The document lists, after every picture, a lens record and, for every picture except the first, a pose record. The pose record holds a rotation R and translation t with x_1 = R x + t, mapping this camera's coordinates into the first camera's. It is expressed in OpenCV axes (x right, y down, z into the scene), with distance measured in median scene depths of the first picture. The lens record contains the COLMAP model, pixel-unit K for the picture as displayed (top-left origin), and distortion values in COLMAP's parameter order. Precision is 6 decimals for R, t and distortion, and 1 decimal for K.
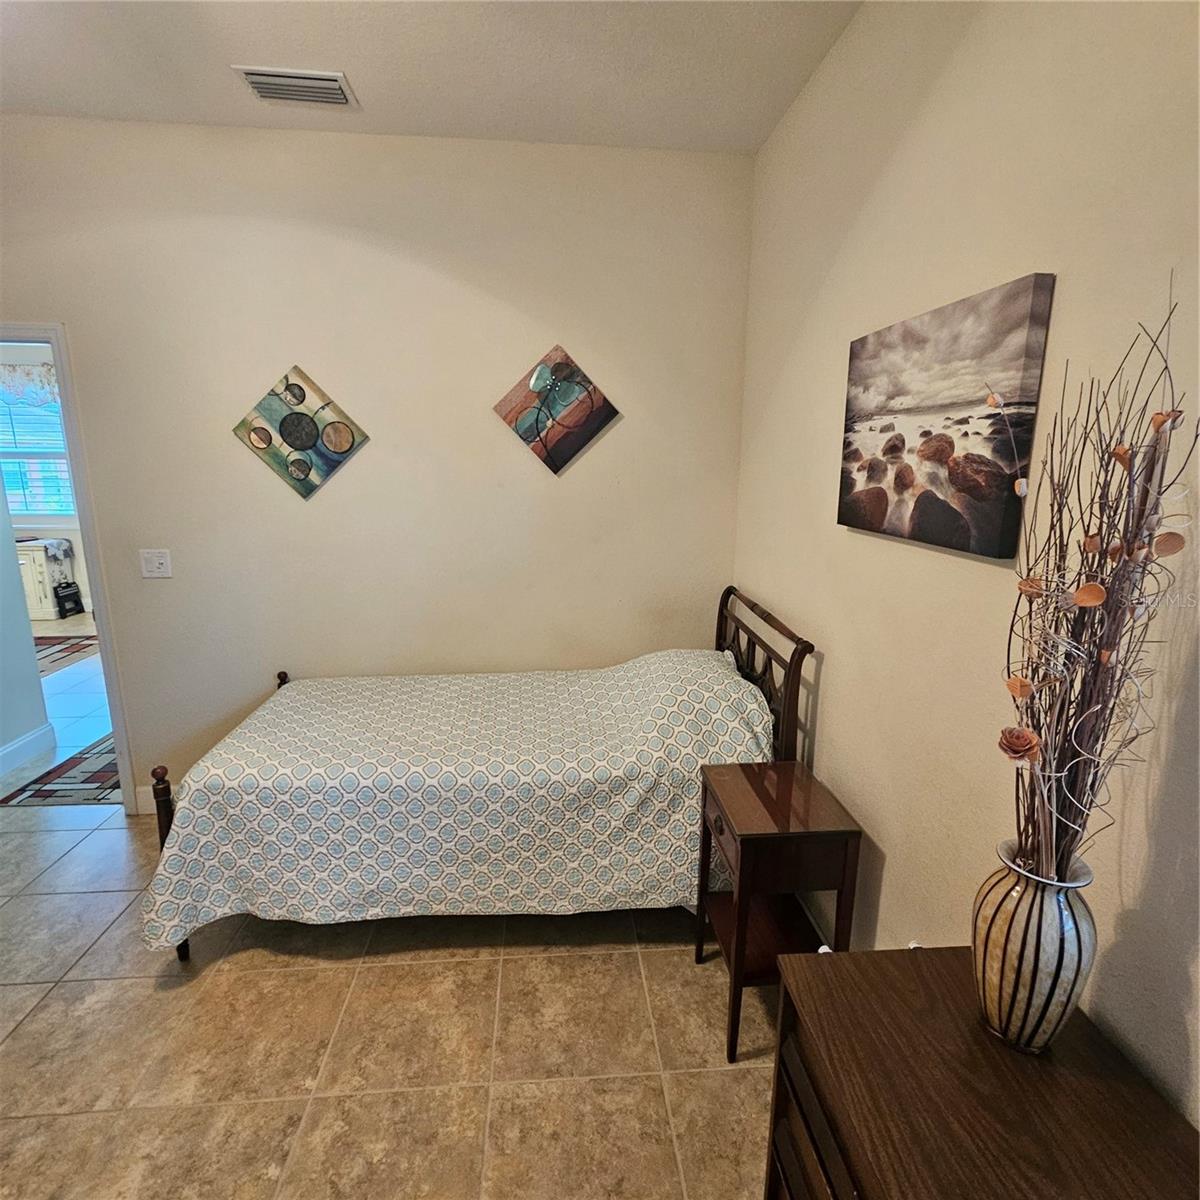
lens RADIAL K [[669.1, 0, 607.7], [0, 669.1, 606.1], [0, 0, 1]] dist [0.000110, -0.001656]
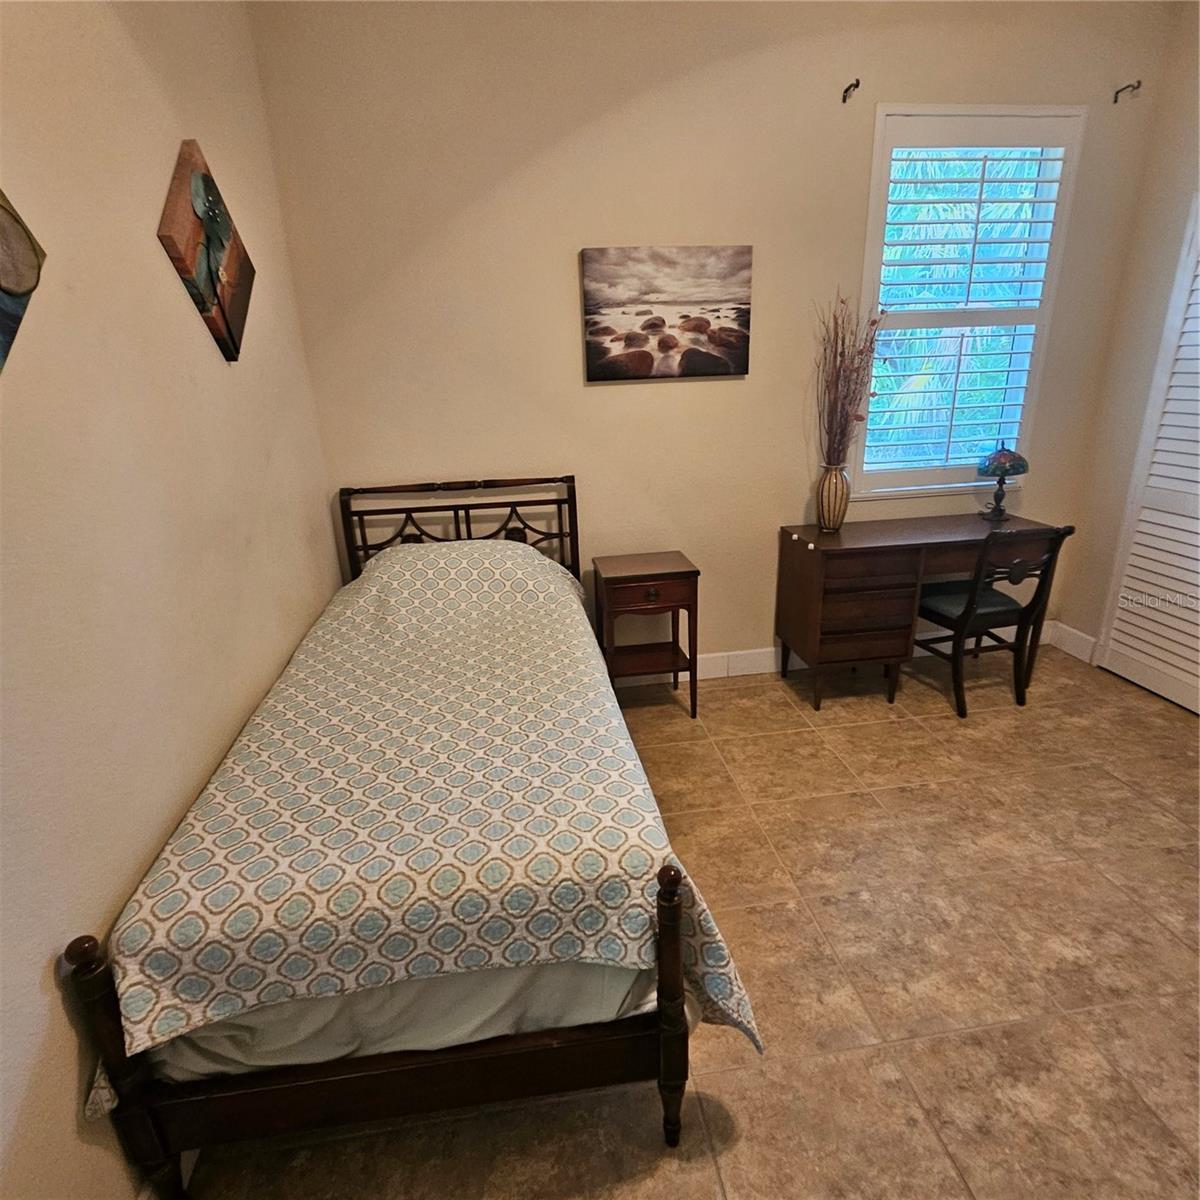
lens RADIAL K [[669.1, 0, 607.7], [0, 669.1, 606.1], [0, 0, 1]] dist [0.000110, -0.001656]
pose [[-0.059577, -0.350993, 0.934481, -1.426547], [0.249556, 0.901180, 0.354395, -0.226761], [-0.966526, 0.254319, 0.033903, 1.249176]]
